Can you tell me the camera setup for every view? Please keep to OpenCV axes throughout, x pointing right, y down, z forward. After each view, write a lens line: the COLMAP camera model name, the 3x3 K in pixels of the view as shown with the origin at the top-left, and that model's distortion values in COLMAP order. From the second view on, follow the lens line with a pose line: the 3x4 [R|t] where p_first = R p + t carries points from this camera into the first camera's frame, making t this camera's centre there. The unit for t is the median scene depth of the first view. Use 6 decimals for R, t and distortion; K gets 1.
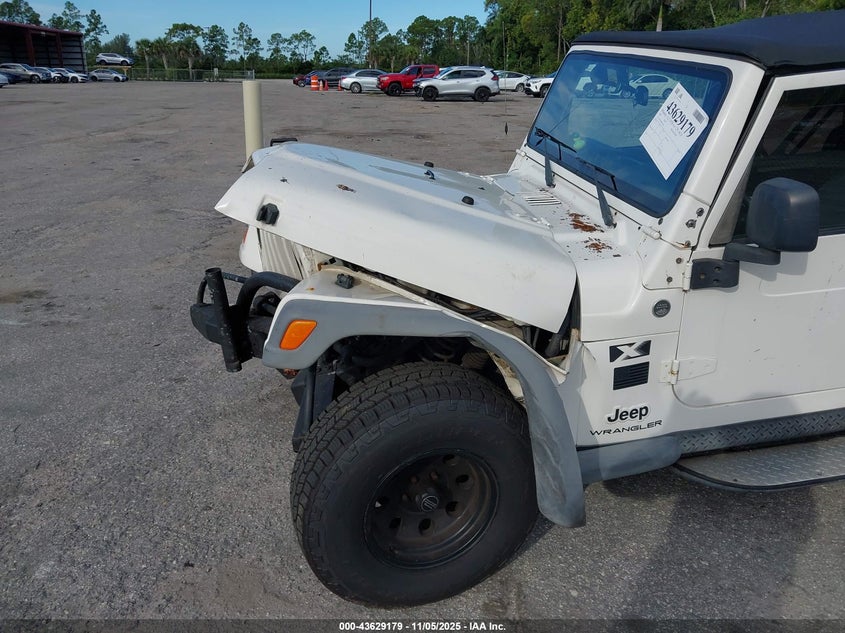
lens RADIAL K [[652.7, 0, 422.0], [0, 652.7, 314.3], [0, 0, 1]] dist [0.005356, 0.014635]
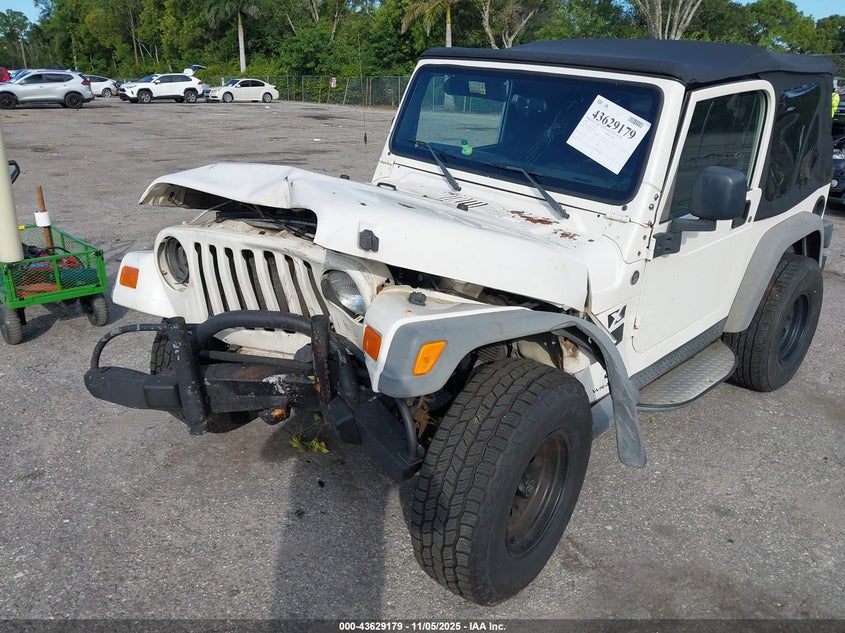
lens RADIAL K [[652.7, 0, 405.4], [0, 652.7, 313.4], [0, 0, 1]] dist [0.005356, 0.014635]
pose [[0.845477, -0.181006, 0.502399, -0.385914], [0.184400, 0.981891, 0.043437, -0.046223], [-0.501164, 0.055918, 0.863544, 0.092906]]
